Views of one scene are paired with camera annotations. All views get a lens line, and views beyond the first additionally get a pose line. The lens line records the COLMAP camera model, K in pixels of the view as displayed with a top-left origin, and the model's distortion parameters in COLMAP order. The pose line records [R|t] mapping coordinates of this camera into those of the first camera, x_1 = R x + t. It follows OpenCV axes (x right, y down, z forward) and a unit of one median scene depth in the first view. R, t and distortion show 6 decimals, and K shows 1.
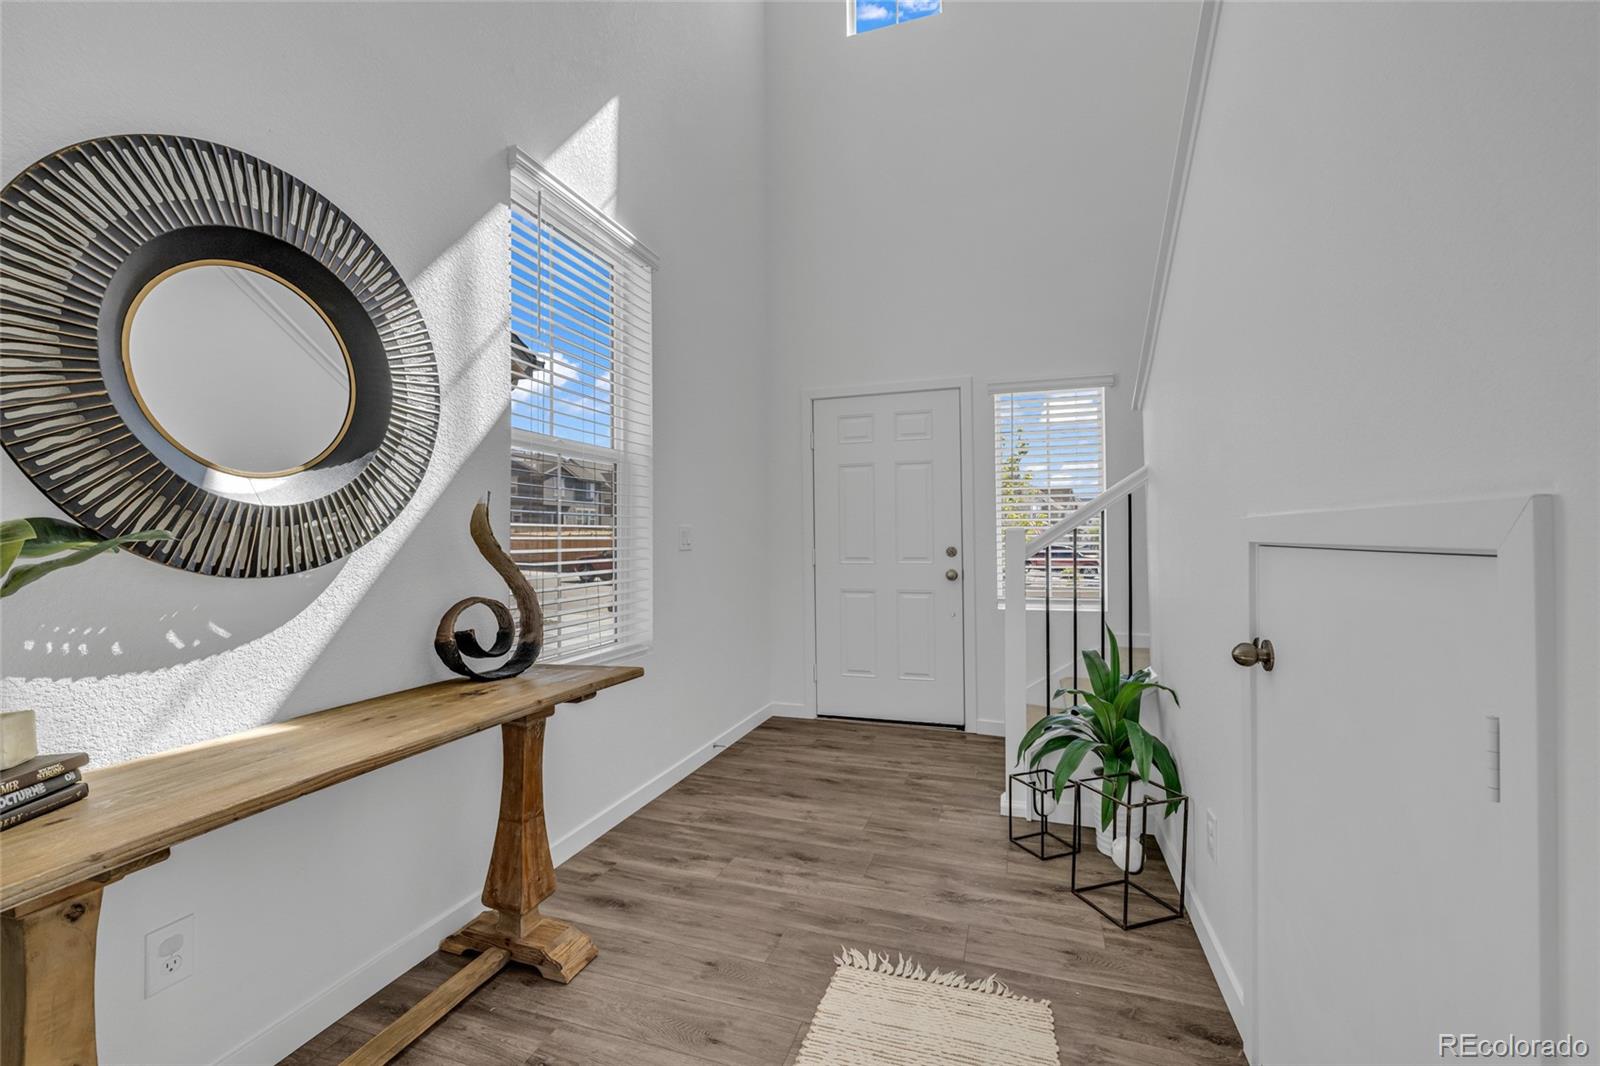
lens RADIAL K [[676.2, 0, 802.3], [0, 676.2, 531.0], [0, 0, 1]] dist [0.000993, -0.000043]
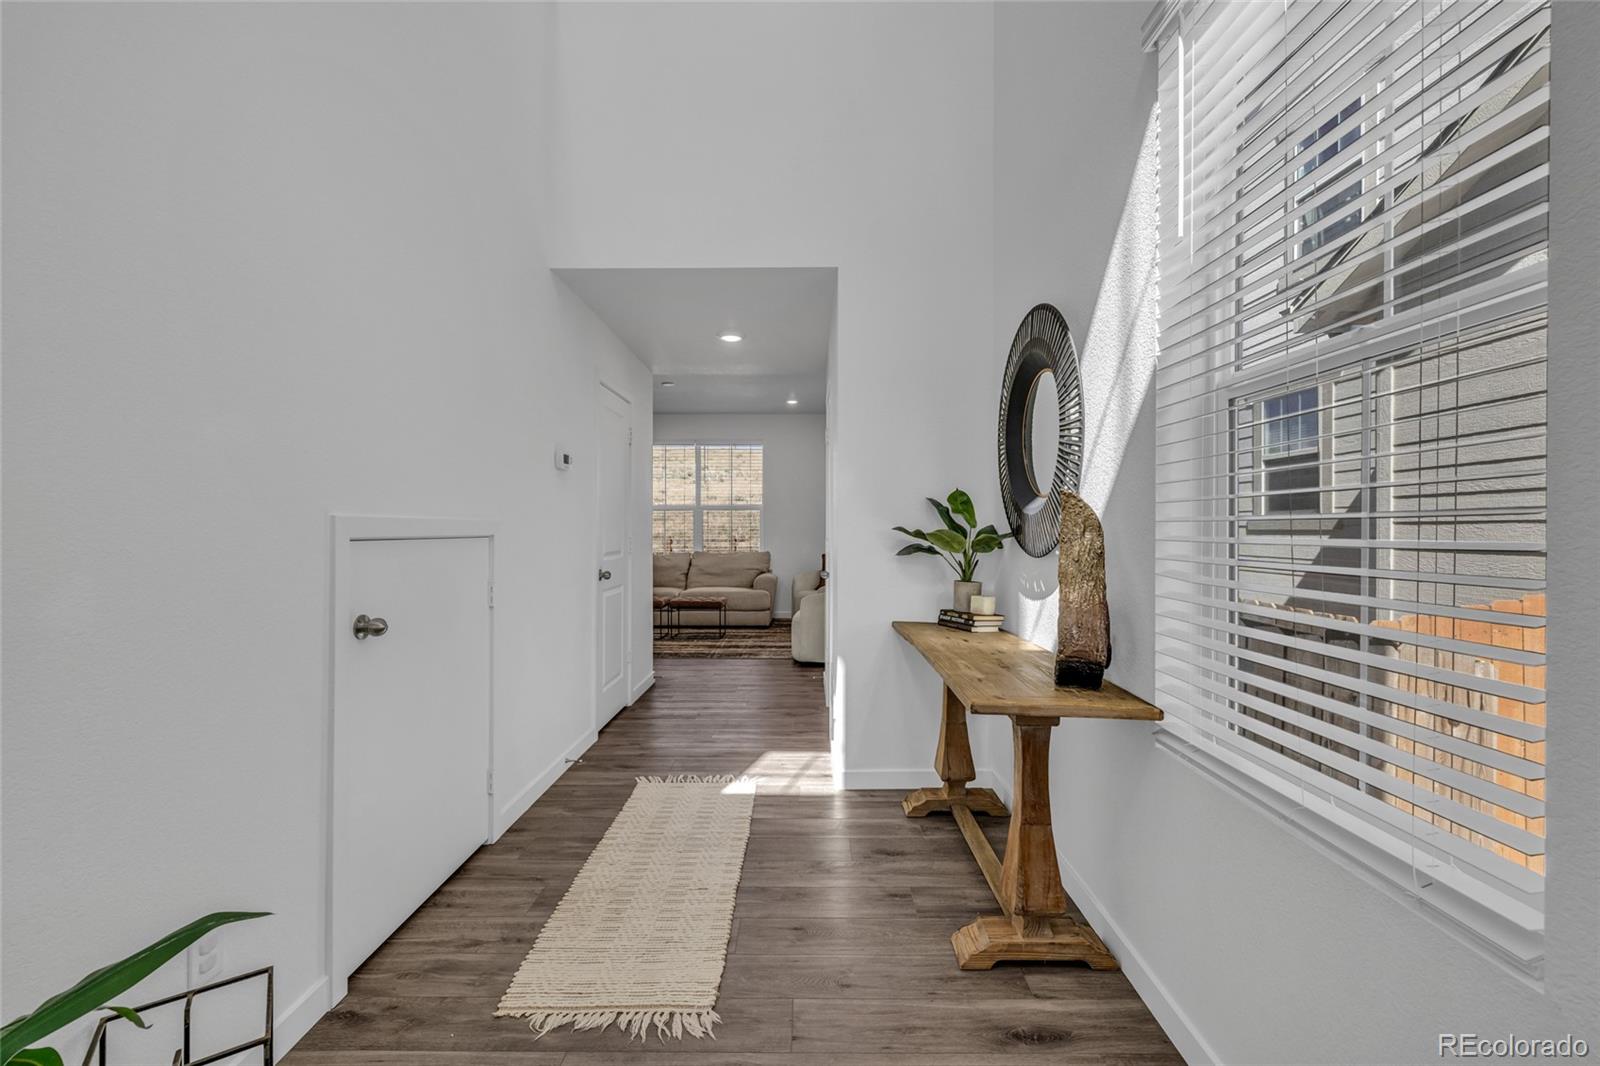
lens RADIAL K [[676.2, 0, 802.3], [0, 676.2, 531.0], [0, 0, 1]] dist [0.000993, -0.000043]
pose [[-0.949740, -0.000230, -0.313041, 0.227490], [0.000269, 0.999999, -0.001552, -0.006024], [0.313041, -0.001558, -0.949738, 1.913574]]
